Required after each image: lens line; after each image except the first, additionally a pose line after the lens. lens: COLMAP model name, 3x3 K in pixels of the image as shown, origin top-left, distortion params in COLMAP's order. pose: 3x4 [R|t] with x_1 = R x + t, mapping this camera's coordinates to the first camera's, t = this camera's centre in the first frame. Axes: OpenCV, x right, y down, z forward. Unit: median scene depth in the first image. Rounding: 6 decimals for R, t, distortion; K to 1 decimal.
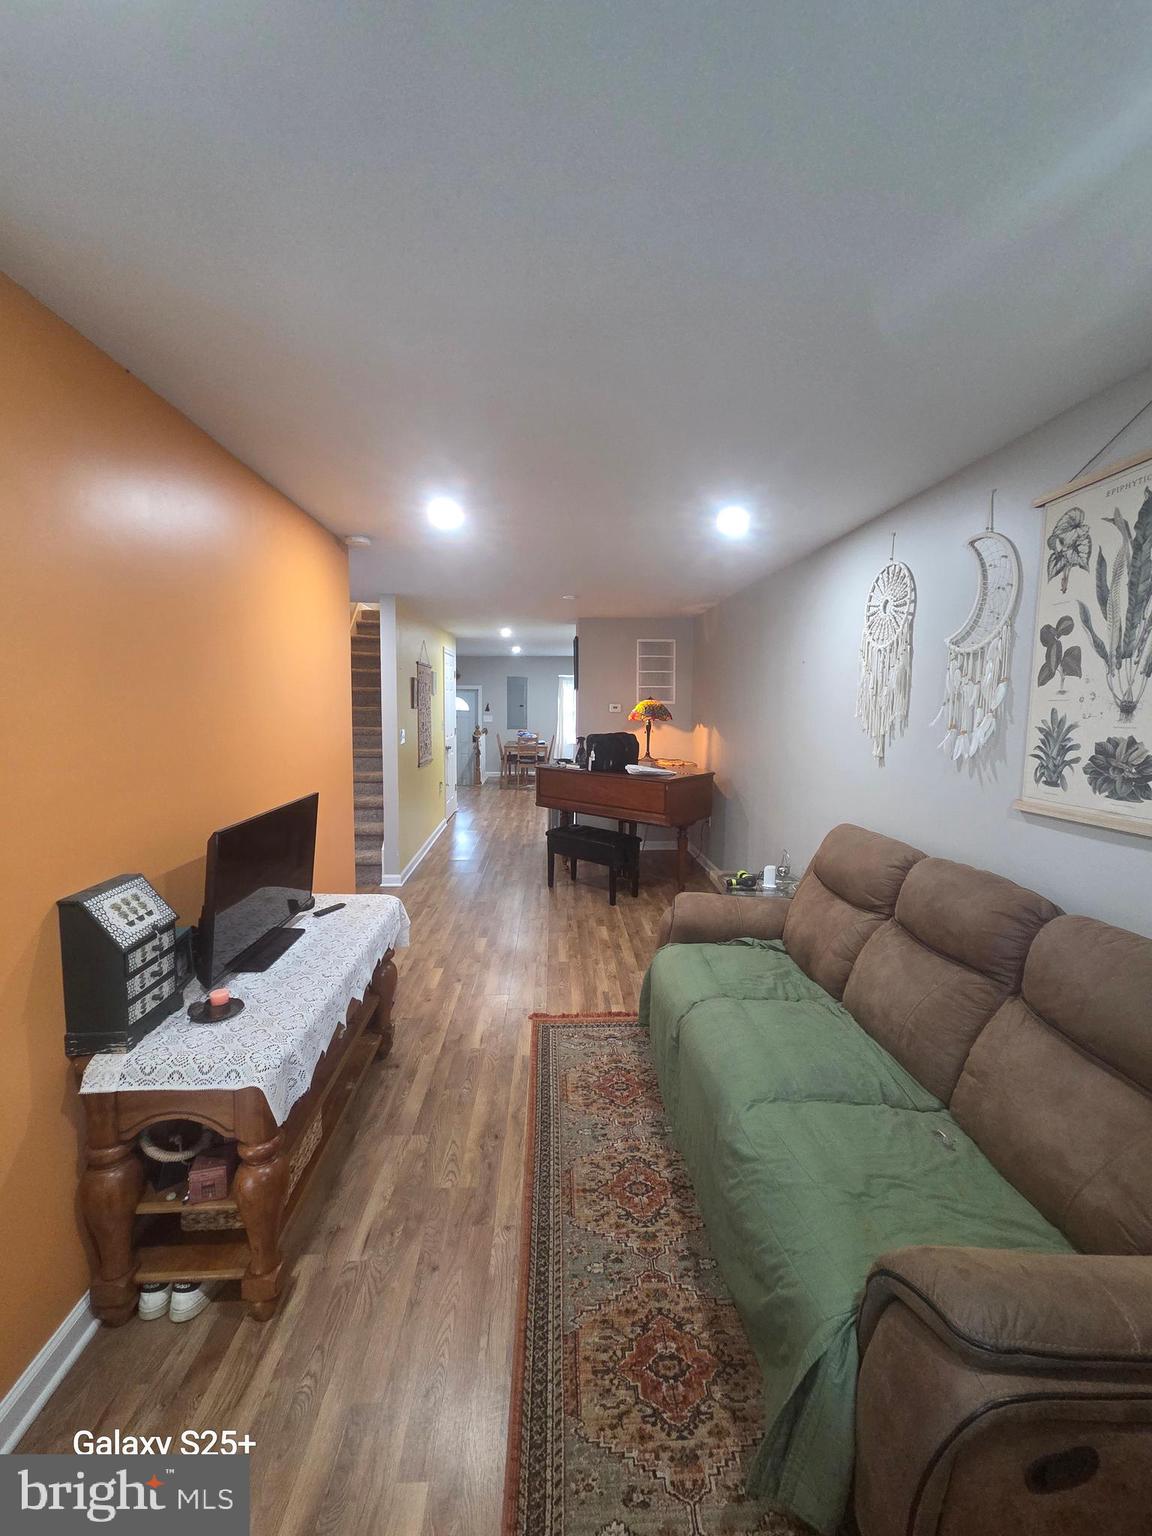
lens RADIAL K [[631.3, 0, 571.6], [0, 631.3, 763.9], [0, 0, 1]] dist [0.004701, -0.000182]
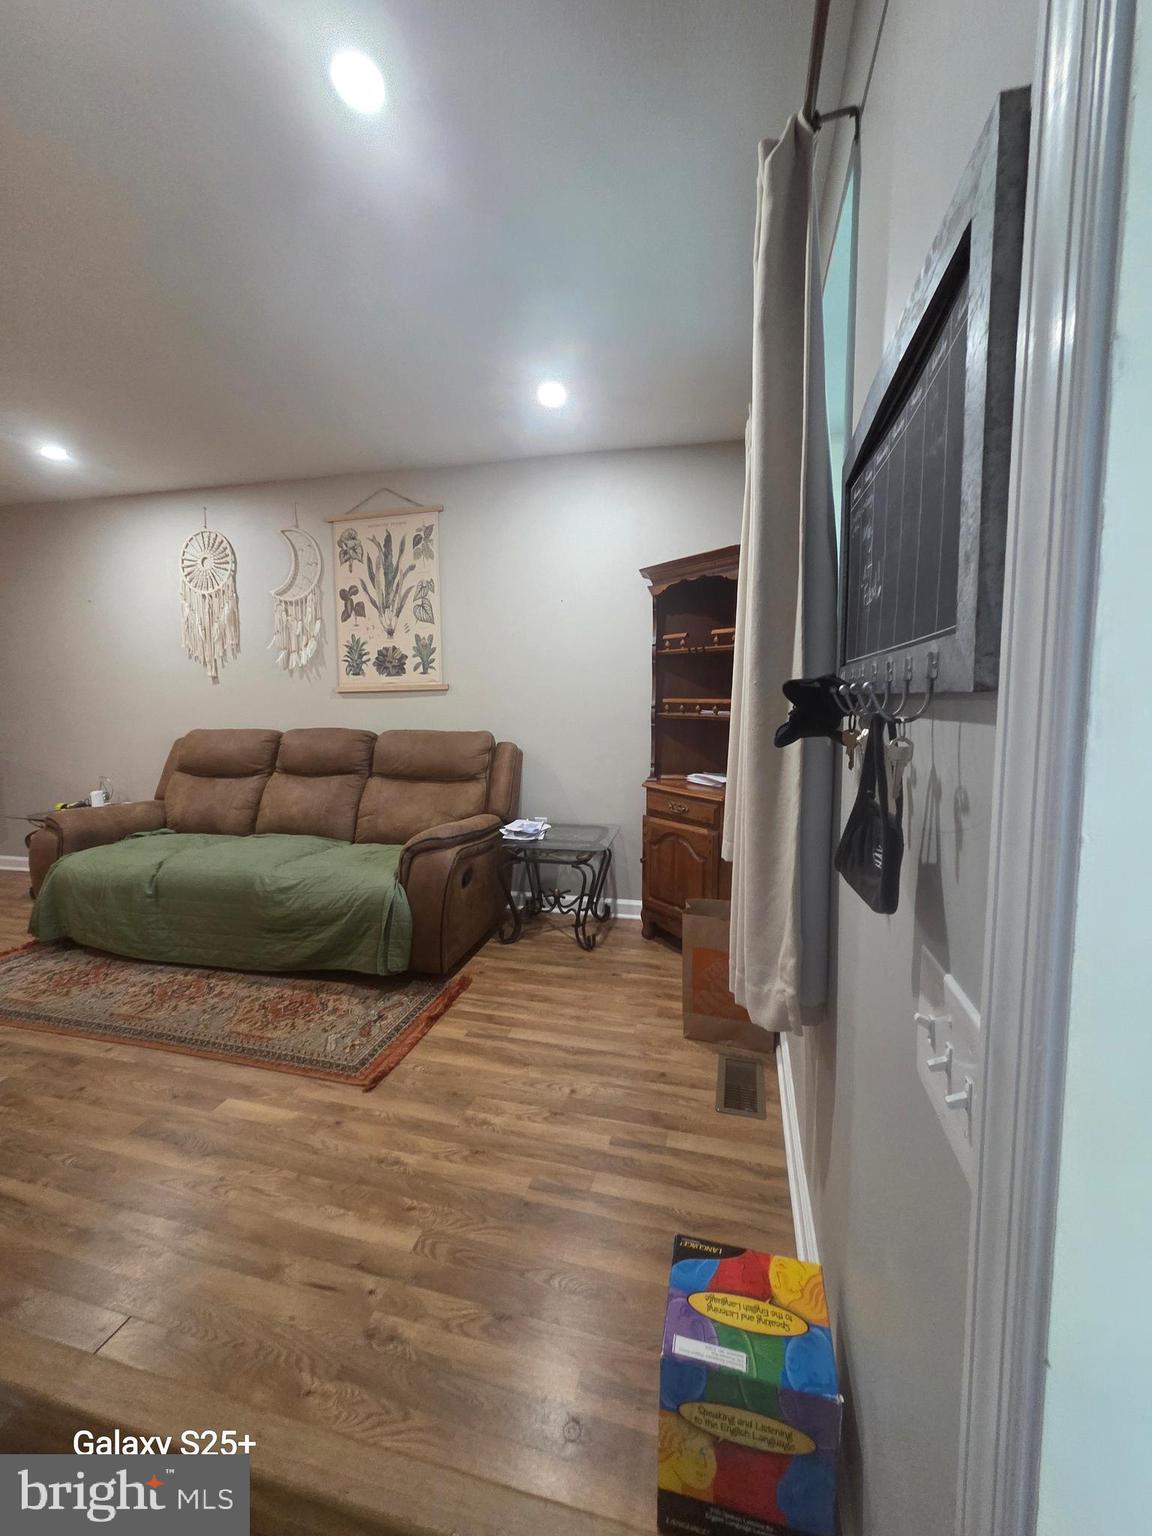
lens RADIAL K [[631.3, 0, 579.4], [0, 631.3, 771.5], [0, 0, 1]] dist [0.004701, -0.000182]
pose [[0.299235, -0.125203, 0.945930, -0.891543], [0.094825, 0.990348, 0.101086, 0.196067], [-0.949456, 0.059449, 0.308219, -0.208700]]
